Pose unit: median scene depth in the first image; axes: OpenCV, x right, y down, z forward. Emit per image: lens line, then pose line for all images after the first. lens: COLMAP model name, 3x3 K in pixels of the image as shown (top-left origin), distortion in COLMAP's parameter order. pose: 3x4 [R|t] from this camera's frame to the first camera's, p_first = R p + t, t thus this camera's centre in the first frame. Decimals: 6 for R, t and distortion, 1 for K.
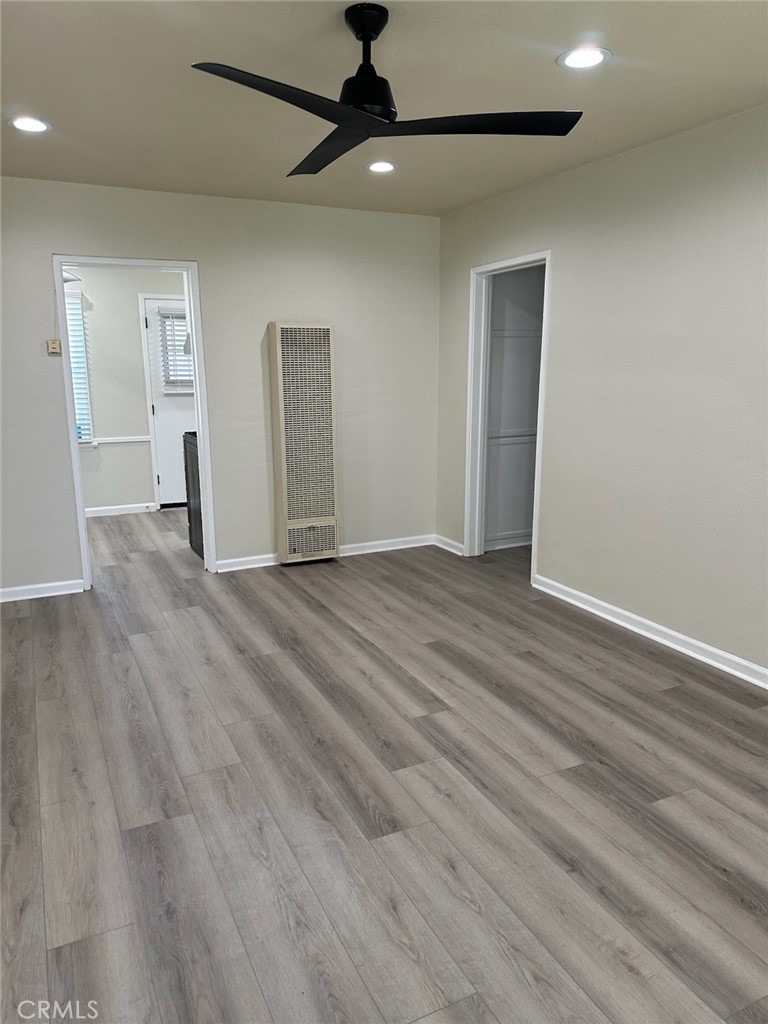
lens RADIAL K [[723.7, 0, 384.0], [0, 723.7, 512.0], [0, 0, 1]] dist [-0.001268, -0.000973]
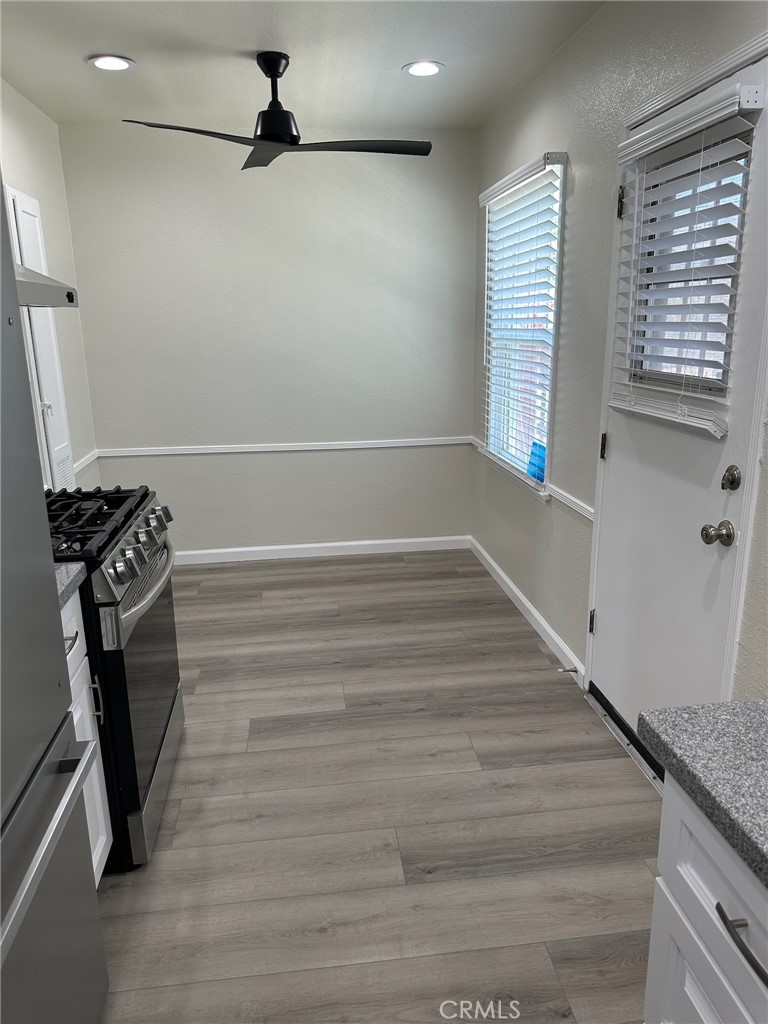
lens RADIAL K [[723.7, 0, 384.0], [0, 723.7, 512.0], [0, 0, 1]] dist [-0.001268, -0.000973]
pose [[-0.321389, 0.247687, -0.913980, 0.068097], [-0.177358, 0.932361, 0.315034, -0.207196], [0.930190, 0.263351, -0.255721, 0.999042]]
